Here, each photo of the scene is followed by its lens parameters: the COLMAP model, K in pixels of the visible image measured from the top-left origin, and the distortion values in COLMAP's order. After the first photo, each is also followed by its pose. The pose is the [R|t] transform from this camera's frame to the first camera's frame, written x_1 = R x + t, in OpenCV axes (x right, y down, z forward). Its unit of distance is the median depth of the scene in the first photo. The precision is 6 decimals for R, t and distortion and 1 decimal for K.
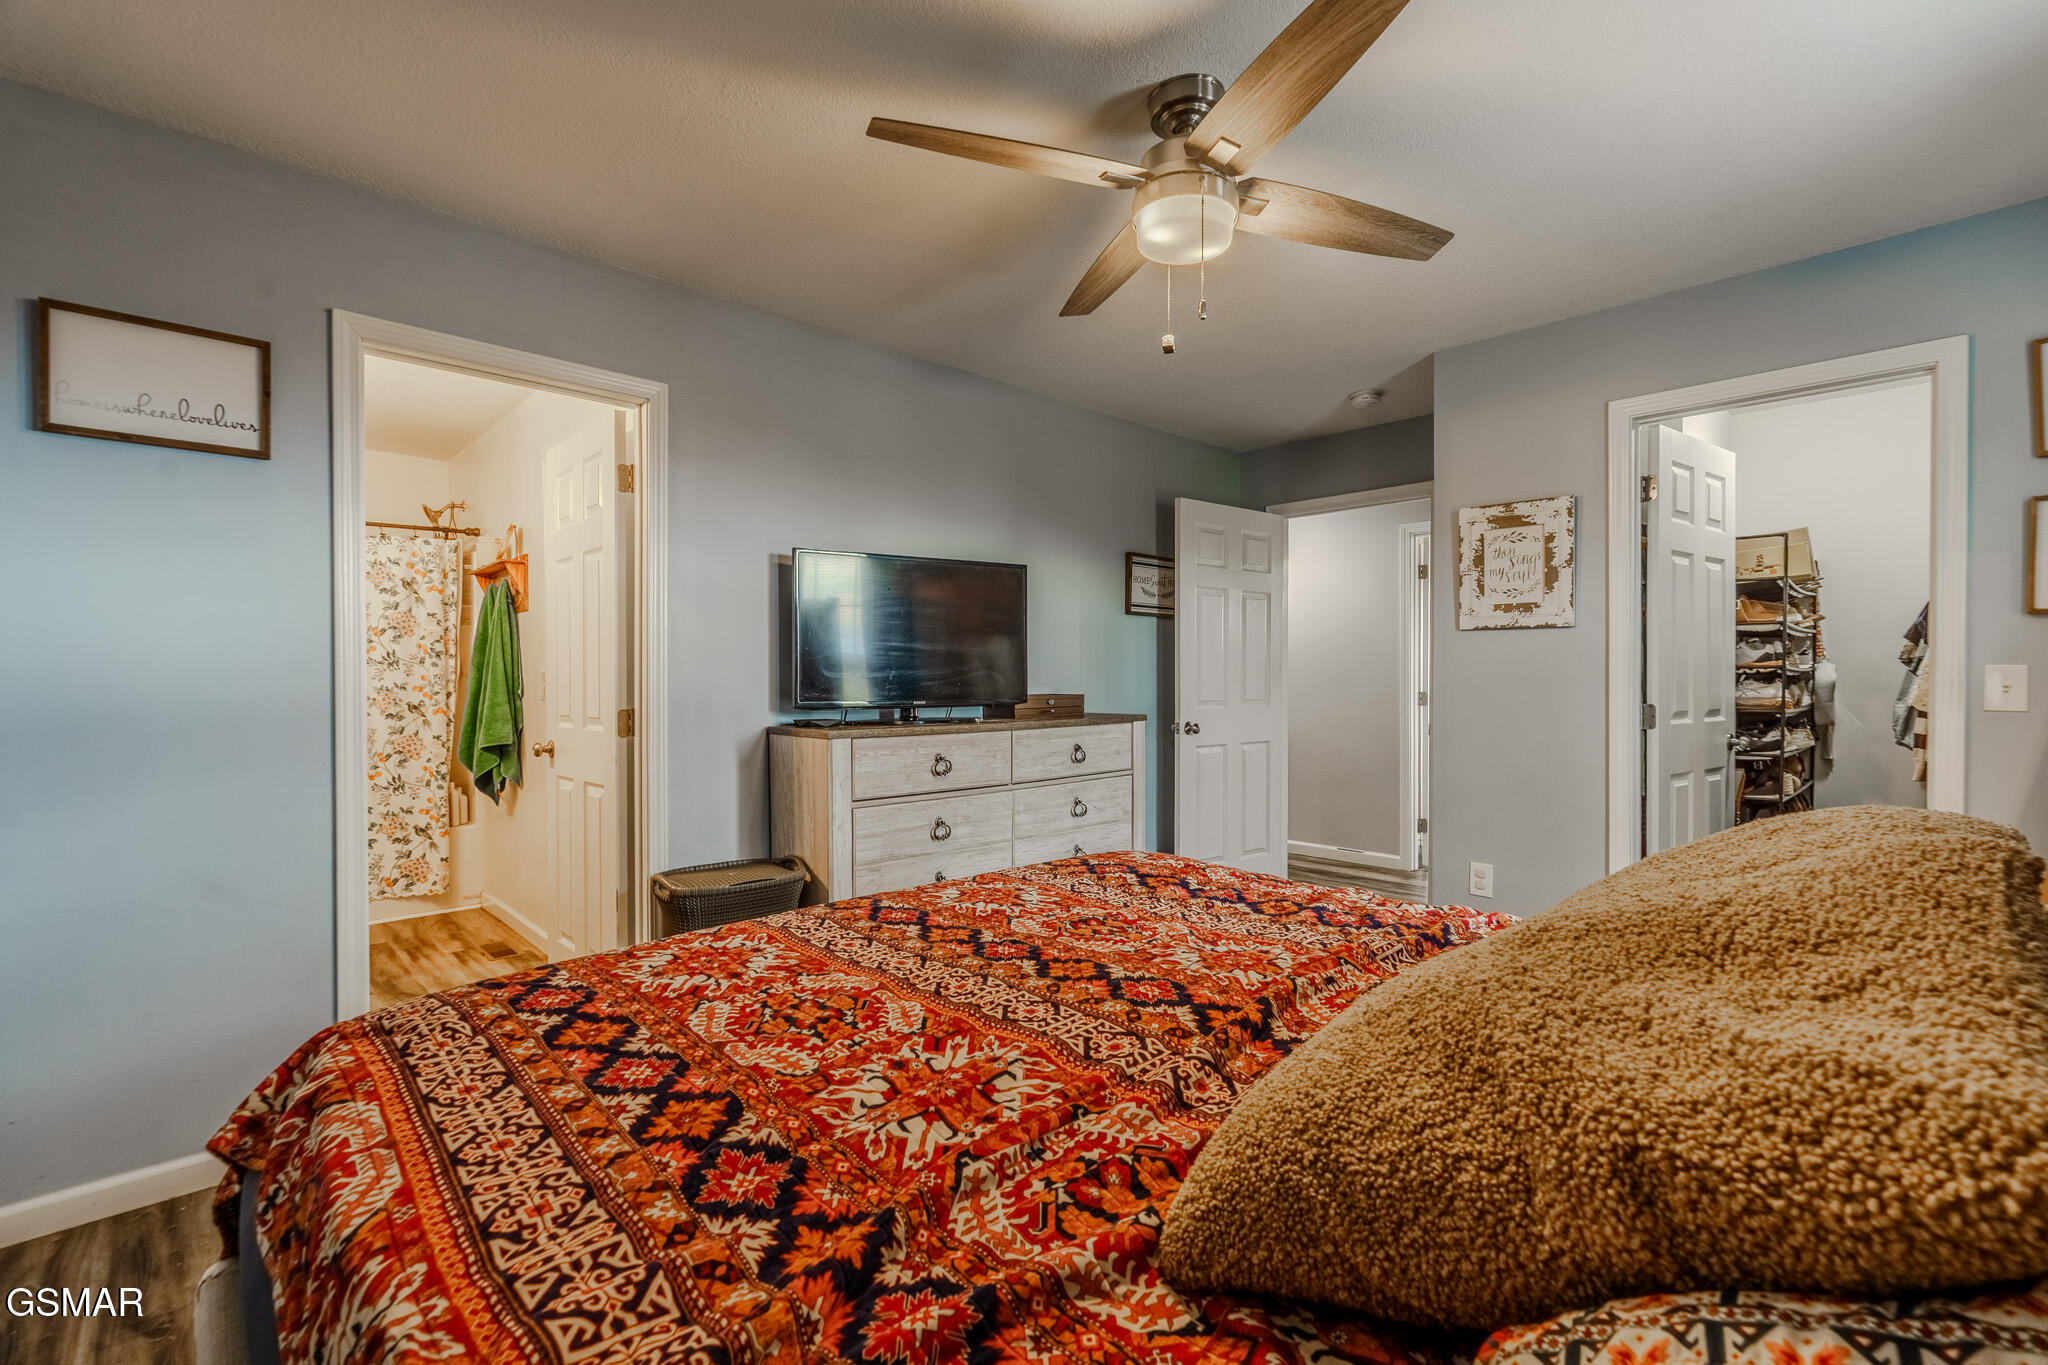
lens RADIAL K [[902.3, 0, 1024.5], [0, 902.3, 674.1], [0, 0, 1]] dist [-0.016894, -0.001504]
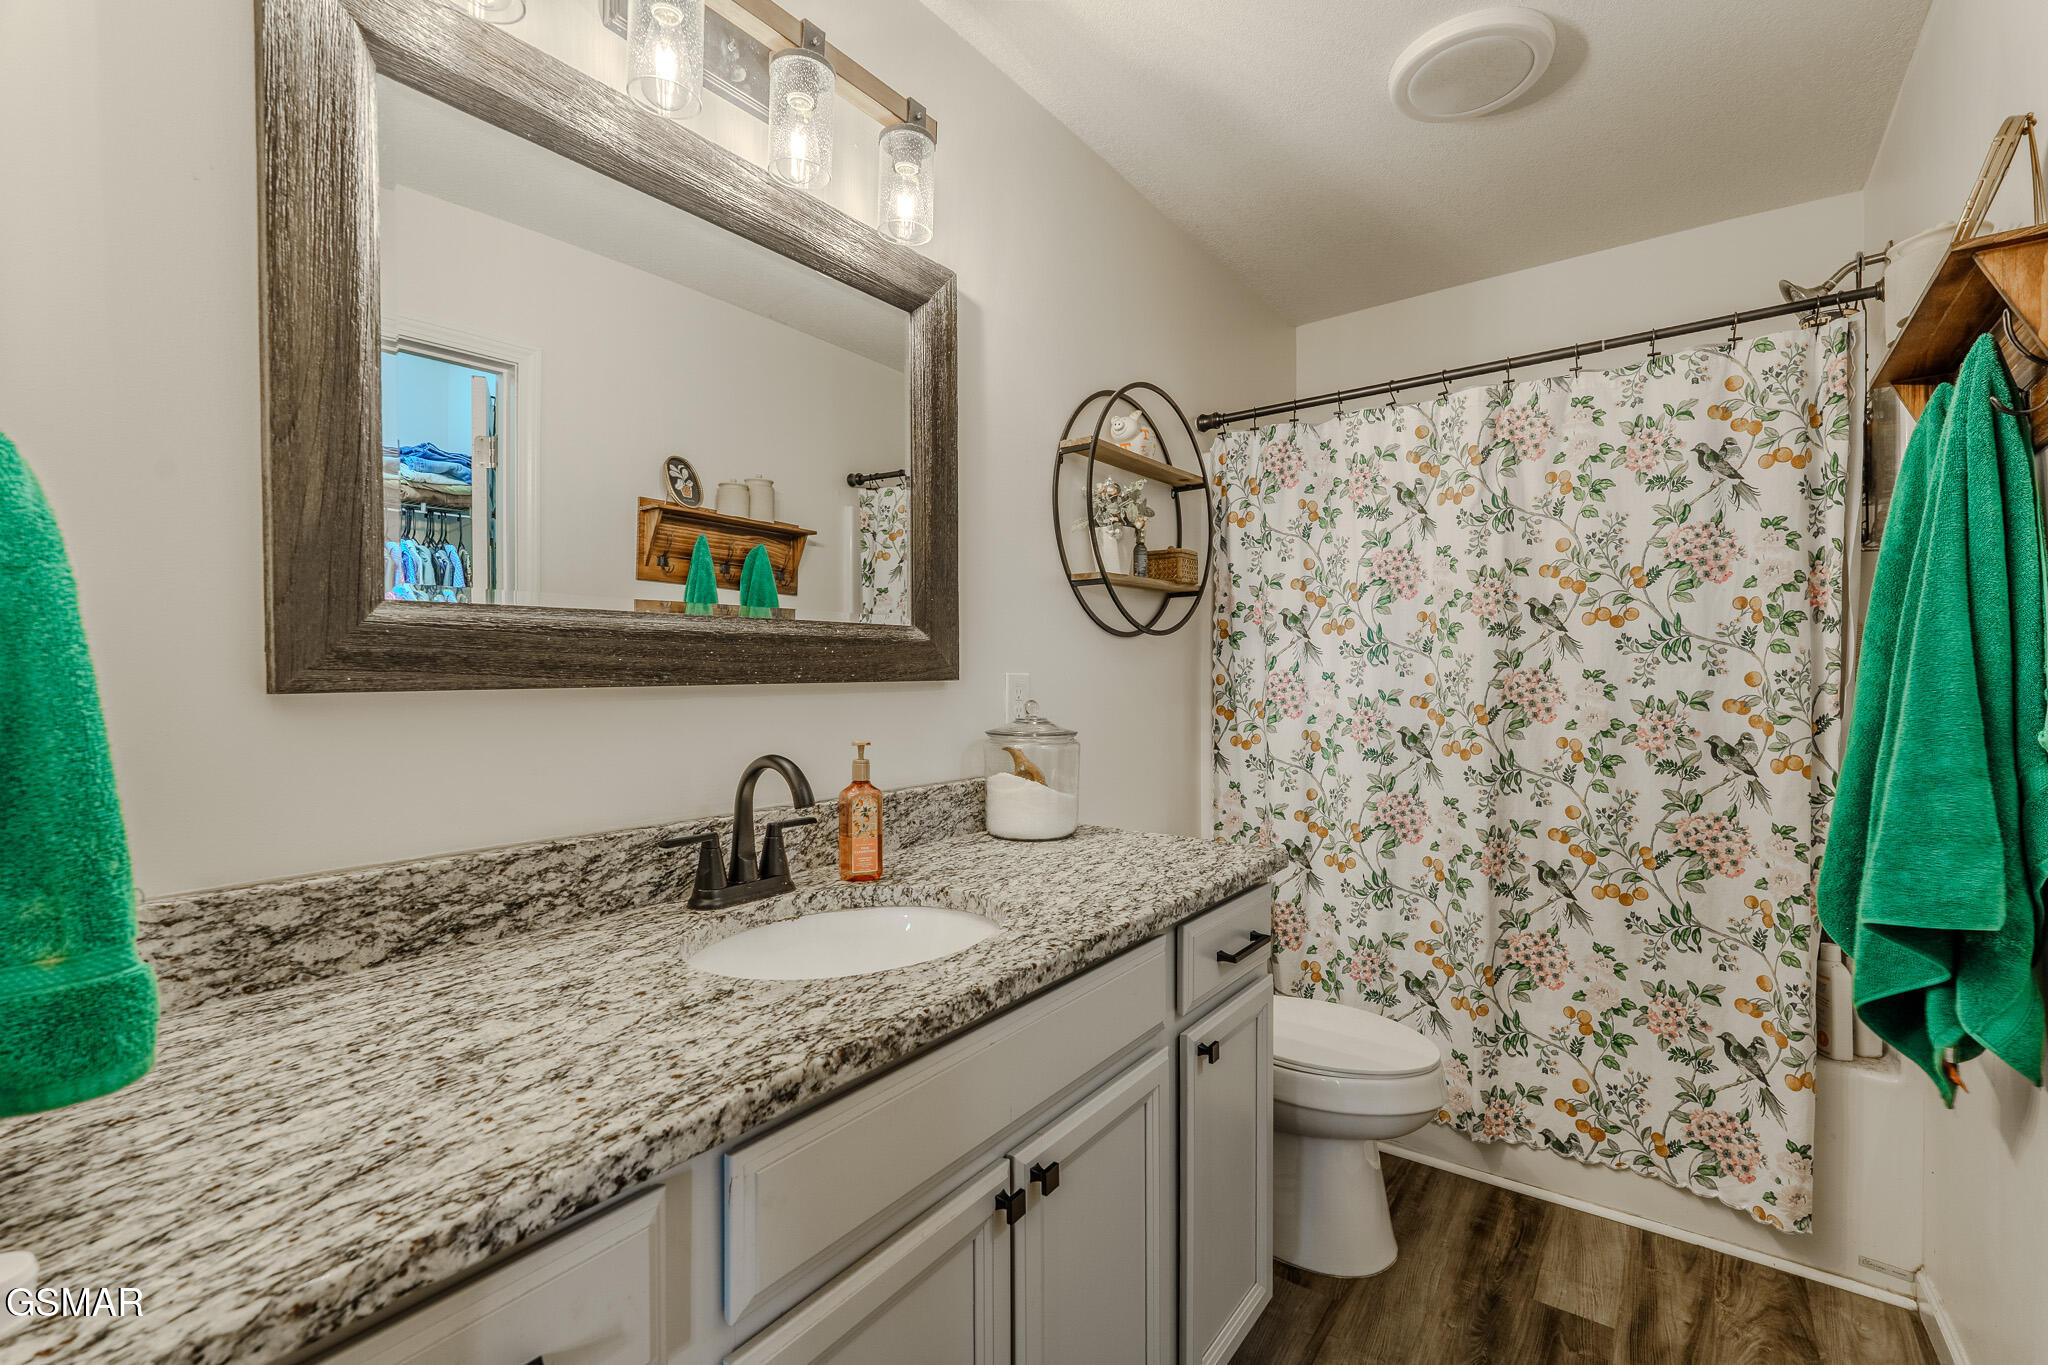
lens RADIAL K [[902.3, 0, 1015.1], [0, 902.3, 676.6], [0, 0, 1]] dist [-0.016894, -0.001504]
pose [[0.166113, 0.005562, -0.986091, -0.327305], [0.000693, 0.999983, 0.005757, 0.000347], [0.986106, -0.001640, 0.166107, 0.602045]]
